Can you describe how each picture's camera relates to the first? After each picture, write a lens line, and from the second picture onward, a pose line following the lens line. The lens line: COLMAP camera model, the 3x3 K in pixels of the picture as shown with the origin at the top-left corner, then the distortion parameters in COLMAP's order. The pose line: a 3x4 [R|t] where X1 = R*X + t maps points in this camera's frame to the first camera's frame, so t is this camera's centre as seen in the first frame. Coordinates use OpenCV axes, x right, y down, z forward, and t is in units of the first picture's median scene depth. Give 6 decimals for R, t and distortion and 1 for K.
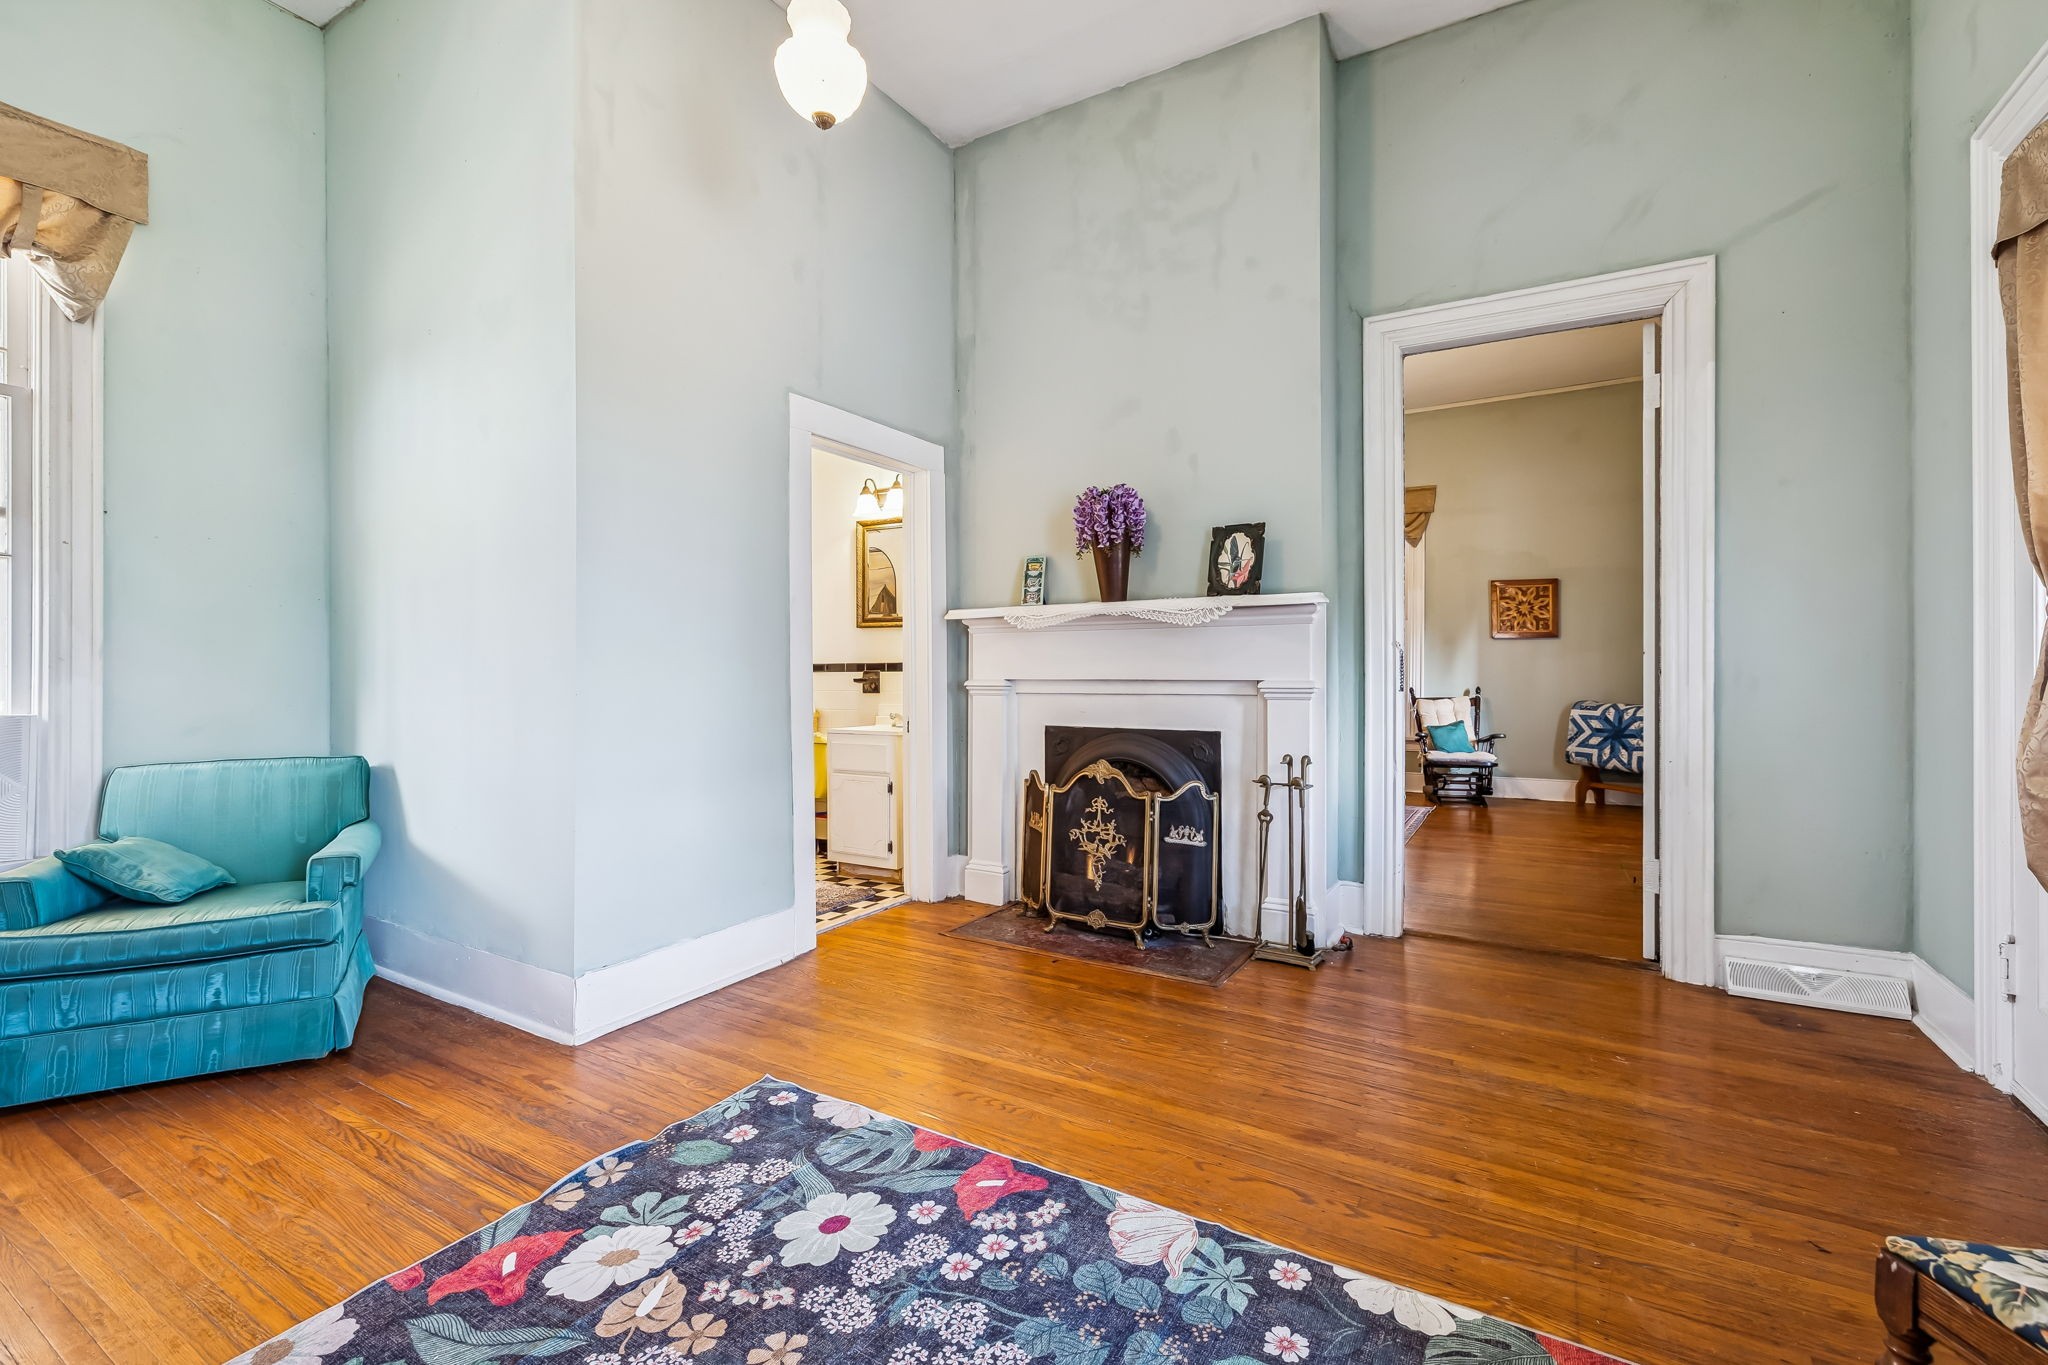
lens RADIAL K [[896.0, 0, 1023.2], [0, 896.0, 679.3], [0, 0, 1]] dist [-0.001338, -0.000602]
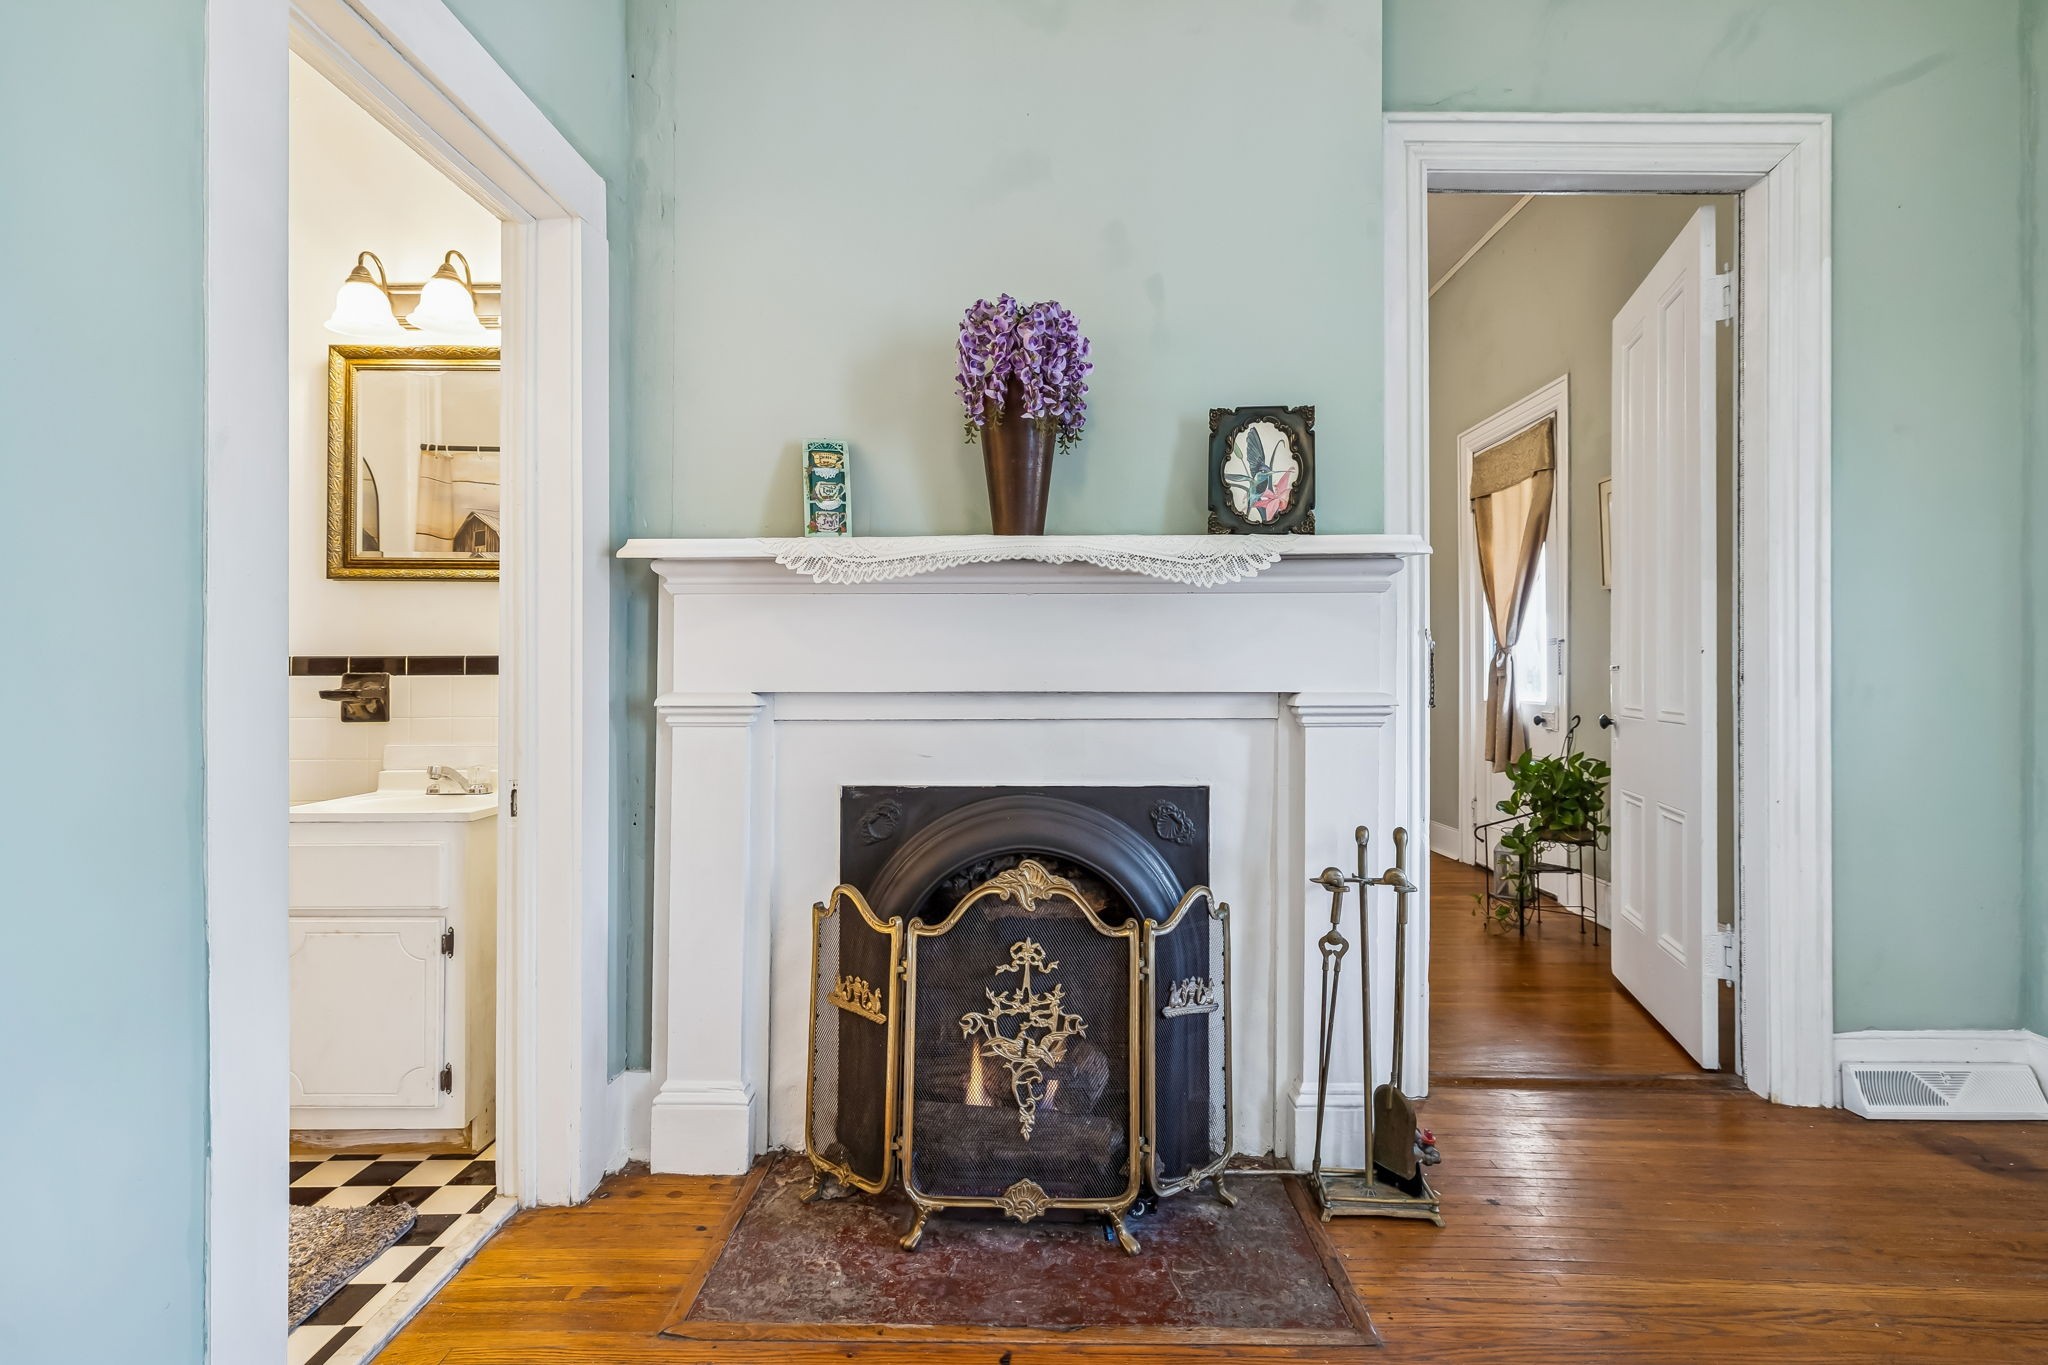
lens RADIAL K [[970.1, 0, 1027.2], [0, 970.1, 667.6], [0, 0, 1]] dist [0.004941, 0.000021]
pose [[0.865490, 0.005339, 0.500898, -0.179722], [0.002805, 0.999876, -0.015505, -0.005203], [-0.500919, 0.014824, 0.865367, 0.566606]]
